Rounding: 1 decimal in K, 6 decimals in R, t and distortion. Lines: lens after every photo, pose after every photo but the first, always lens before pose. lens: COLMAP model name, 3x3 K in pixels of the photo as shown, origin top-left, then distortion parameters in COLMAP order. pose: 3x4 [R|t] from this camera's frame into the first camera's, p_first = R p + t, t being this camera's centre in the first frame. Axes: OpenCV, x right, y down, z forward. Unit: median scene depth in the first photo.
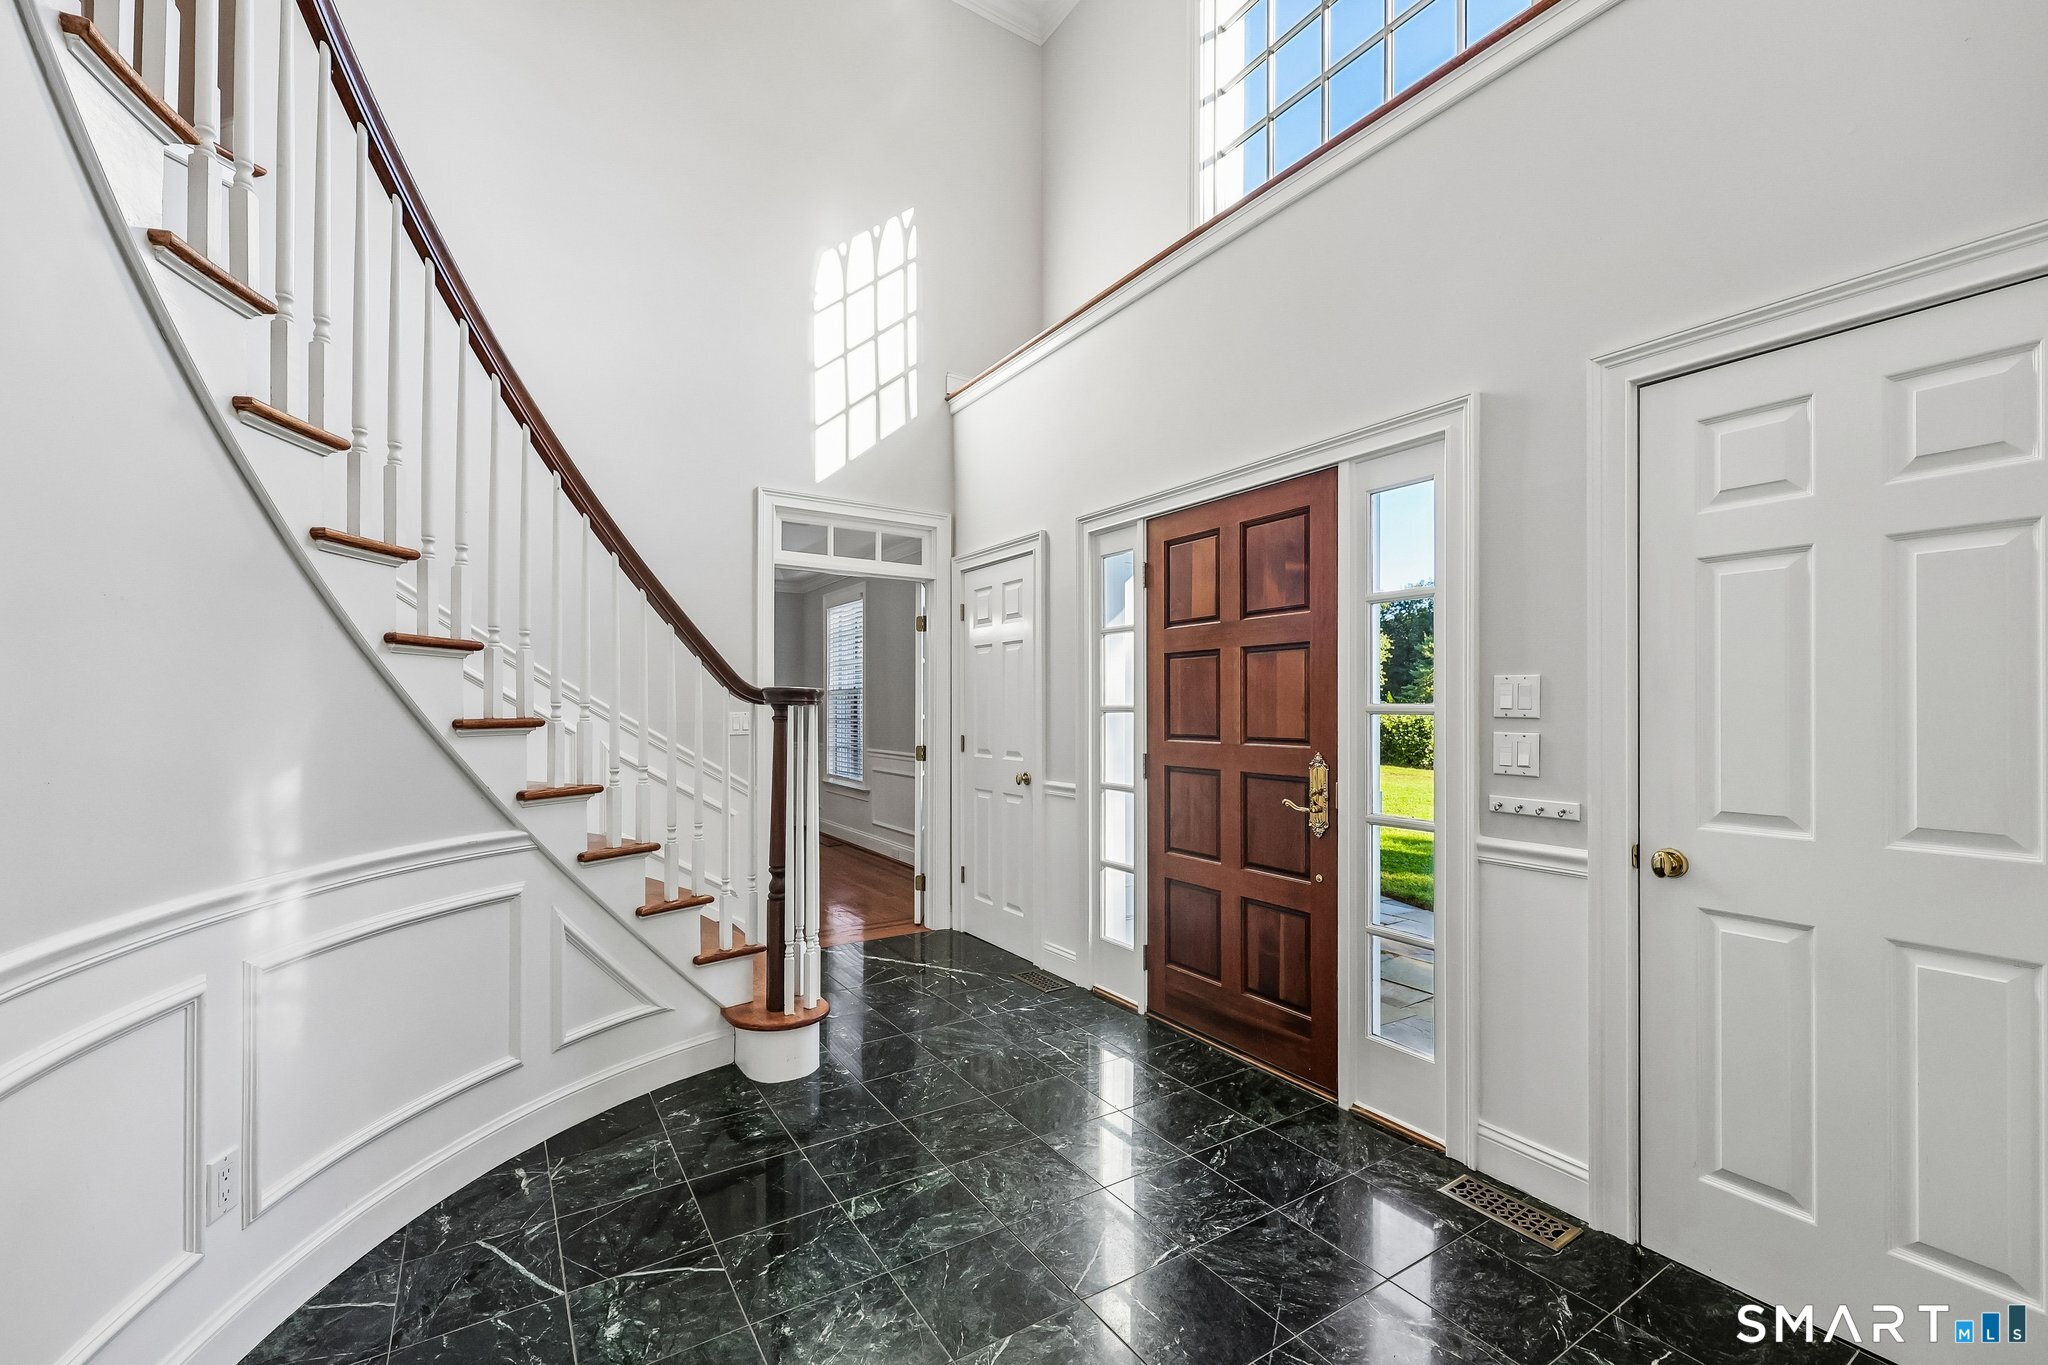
lens RADIAL K [[830.6, 0, 1026.2], [0, 830.6, 701.3], [0, 0, 1]] dist [0.001401, 0.000312]
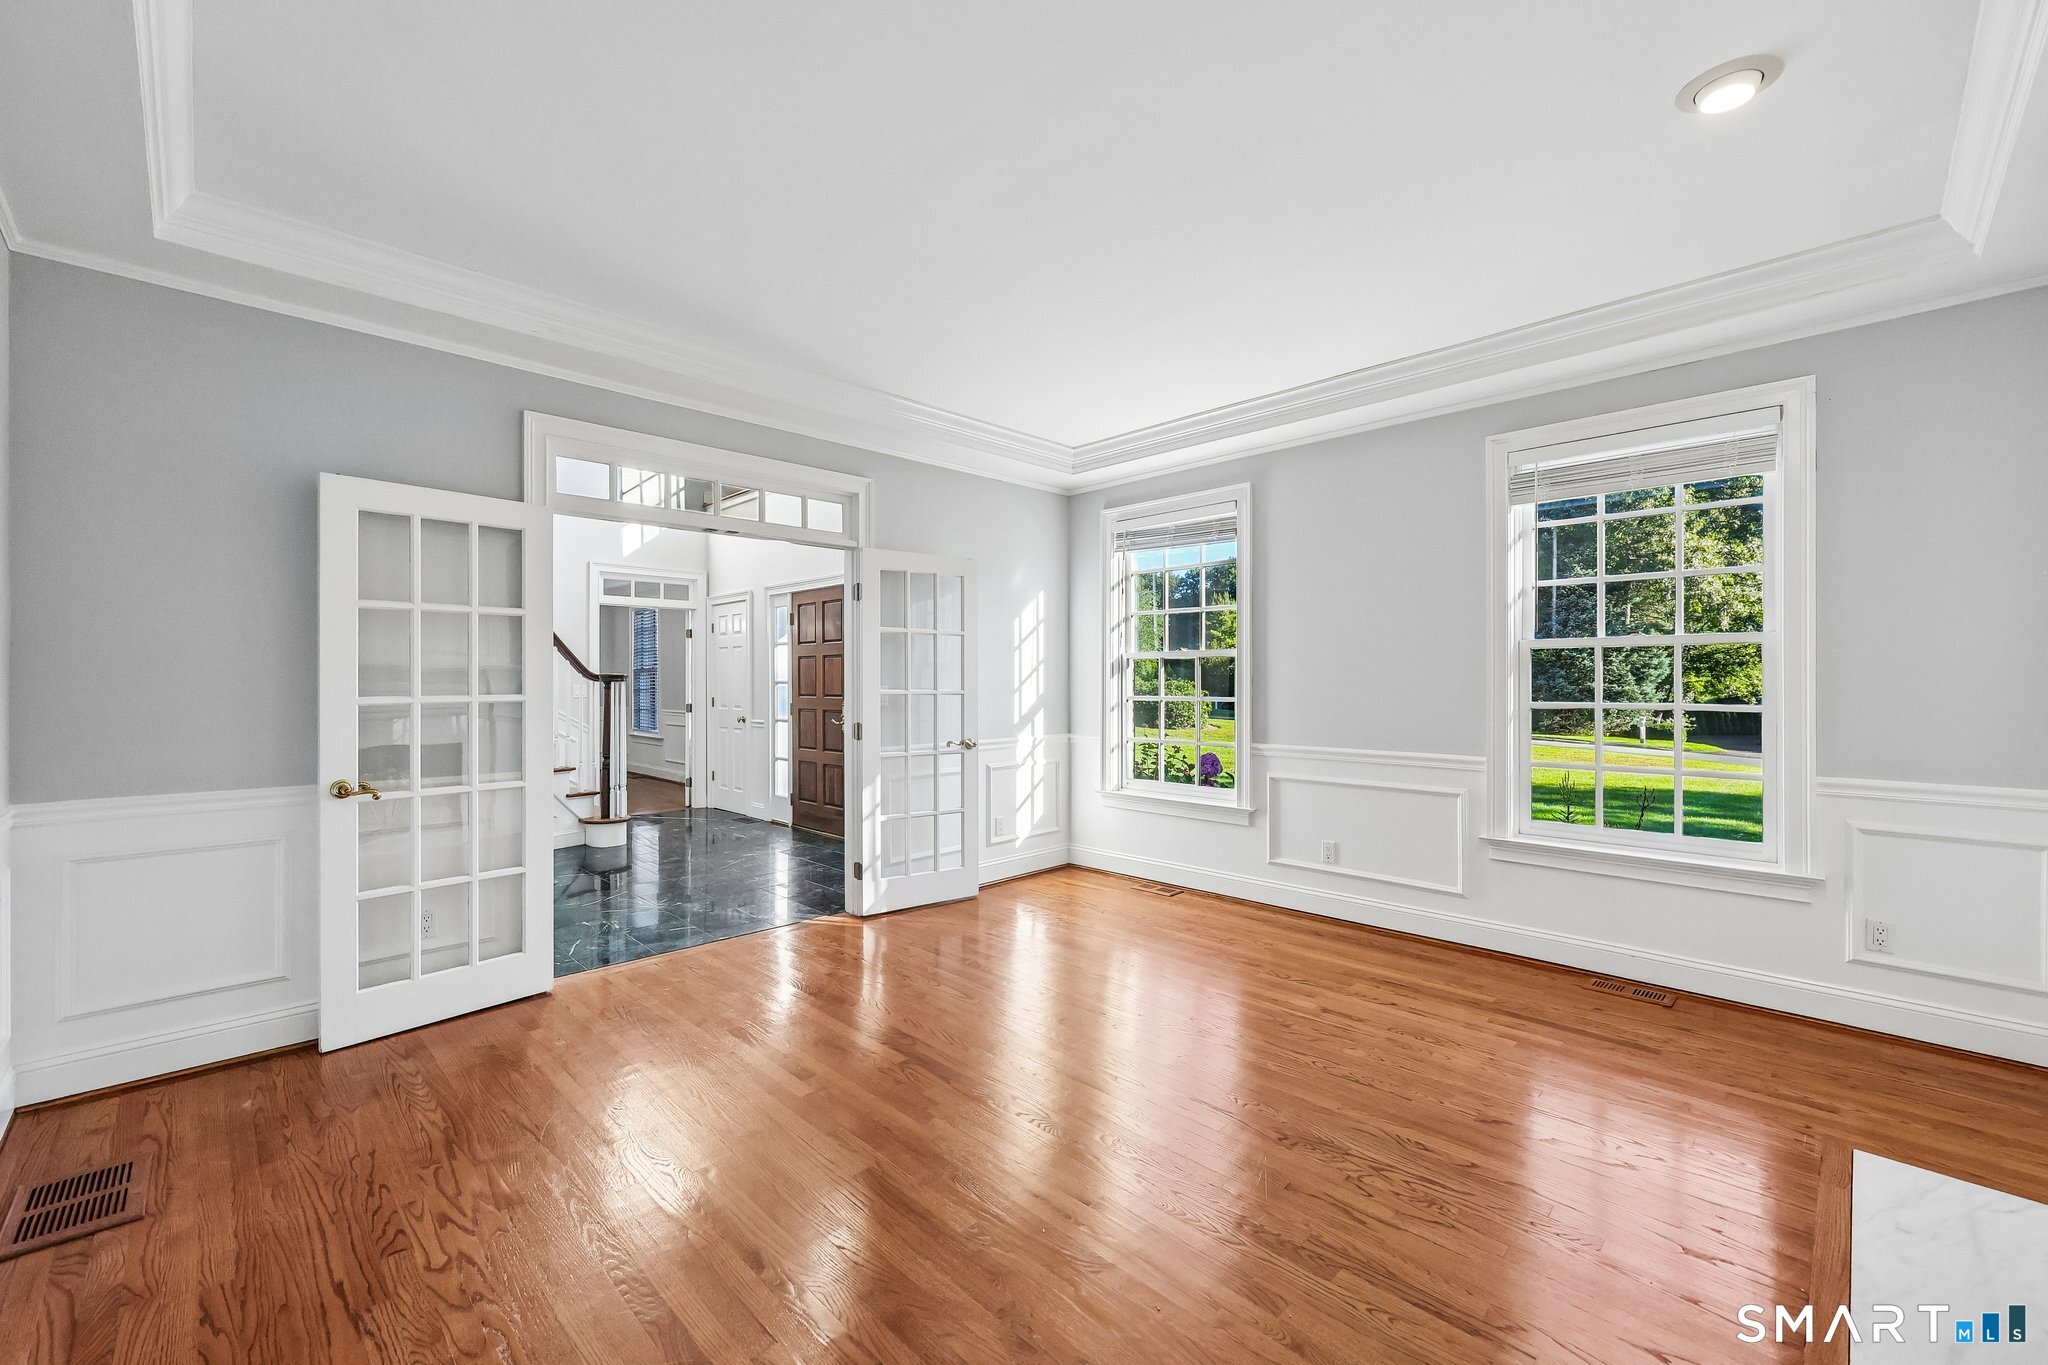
lens RADIAL K [[830.6, 0, 1017.8], [0, 830.6, 676.2], [0, 0, 1]] dist [0.001401, 0.000312]
pose [[0.980617, -0.002688, 0.195918, 0.292398], [0.002173, 0.999994, 0.002844, -0.011340], [-0.195924, -0.002363, 0.980616, -1.180558]]
